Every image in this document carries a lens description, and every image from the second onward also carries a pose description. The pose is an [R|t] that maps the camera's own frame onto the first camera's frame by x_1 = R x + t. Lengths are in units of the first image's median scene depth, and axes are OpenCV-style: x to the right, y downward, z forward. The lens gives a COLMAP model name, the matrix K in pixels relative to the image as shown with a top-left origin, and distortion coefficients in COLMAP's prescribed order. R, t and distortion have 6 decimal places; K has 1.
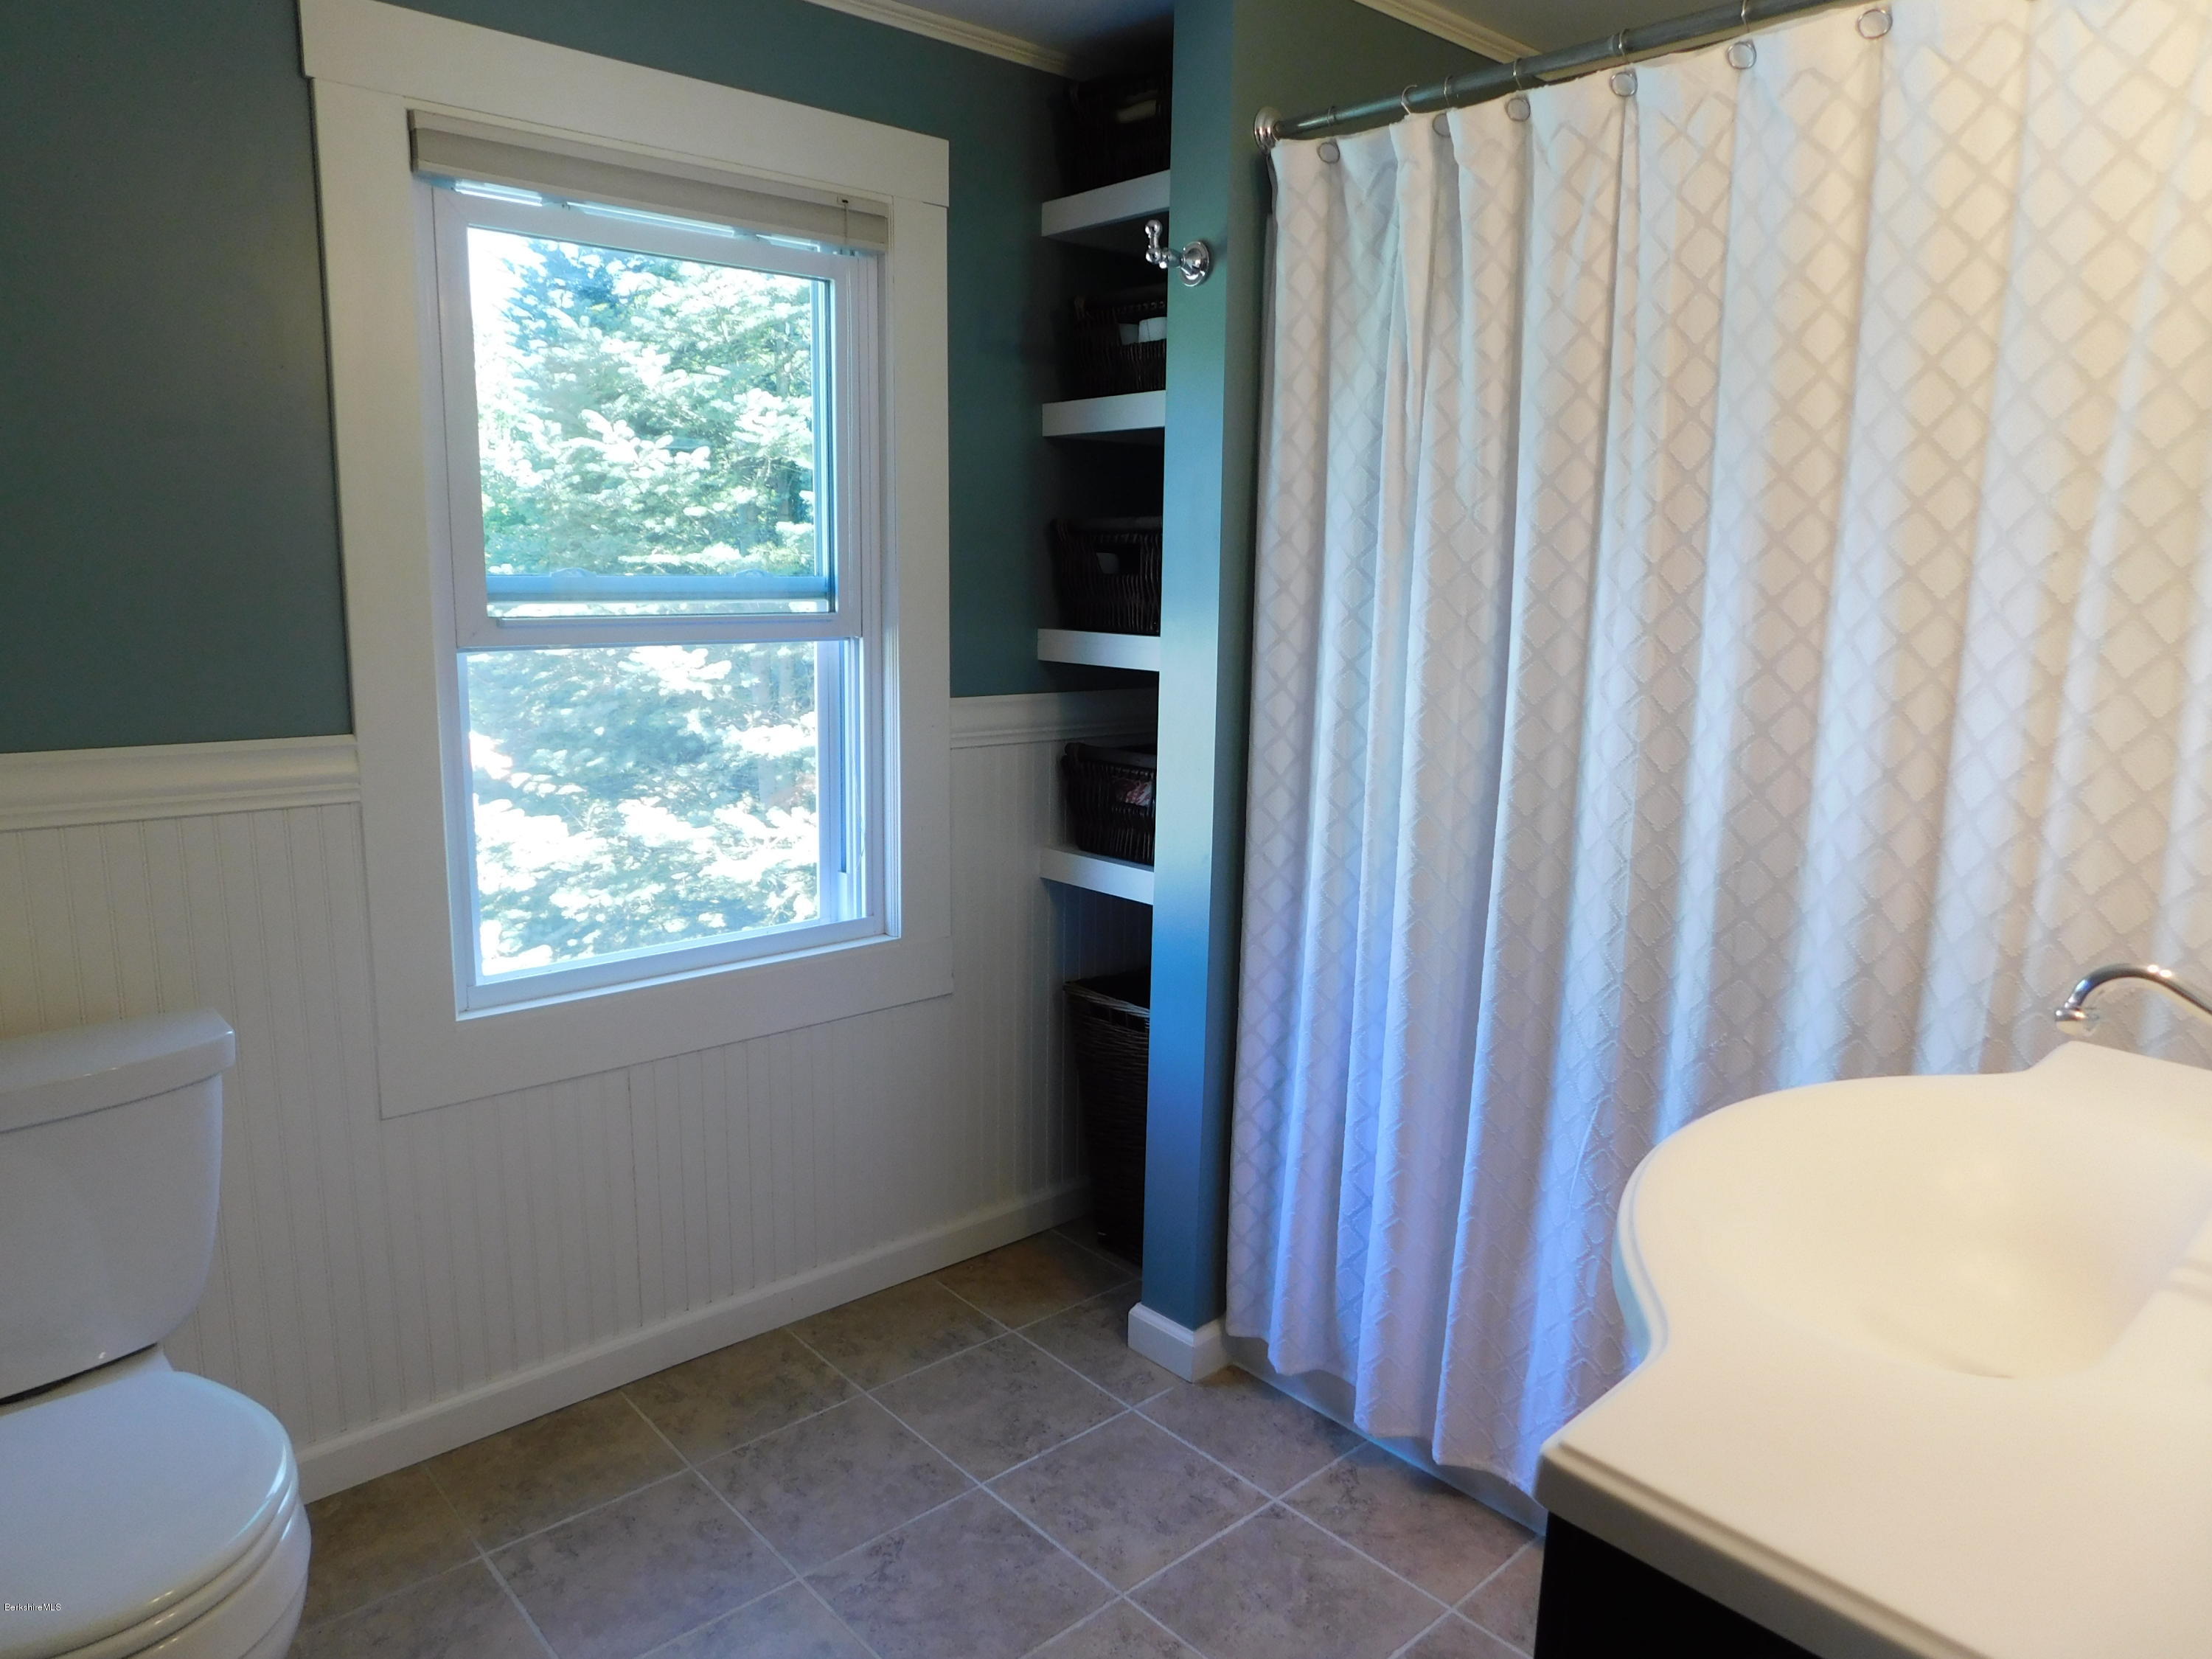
lens RADIAL K [[1446.6, 0, 1106.0], [0, 1446.6, 829.5], [0, 0, 1]] dist [-0.074461, 0.052572]
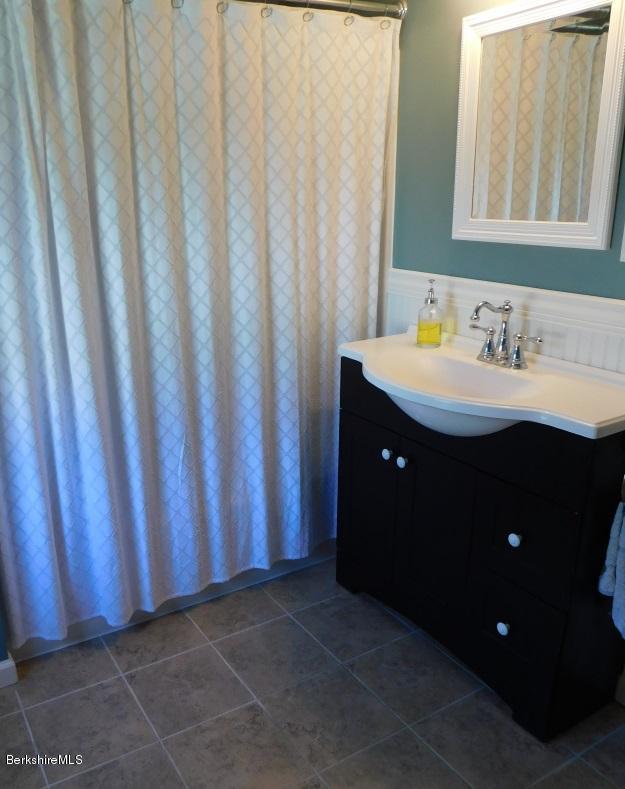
lens RADIAL K [[630.9, 0, 312.5], [0, 630.9, 394.5], [0, 0, 1]] dist [-0.037666, 0.008563]
pose [[0.226541, -0.329171, 0.916693, -0.573295], [0.203989, 0.936324, 0.285809, -0.138590], [-0.952401, 0.122248, 0.279263, 0.452265]]
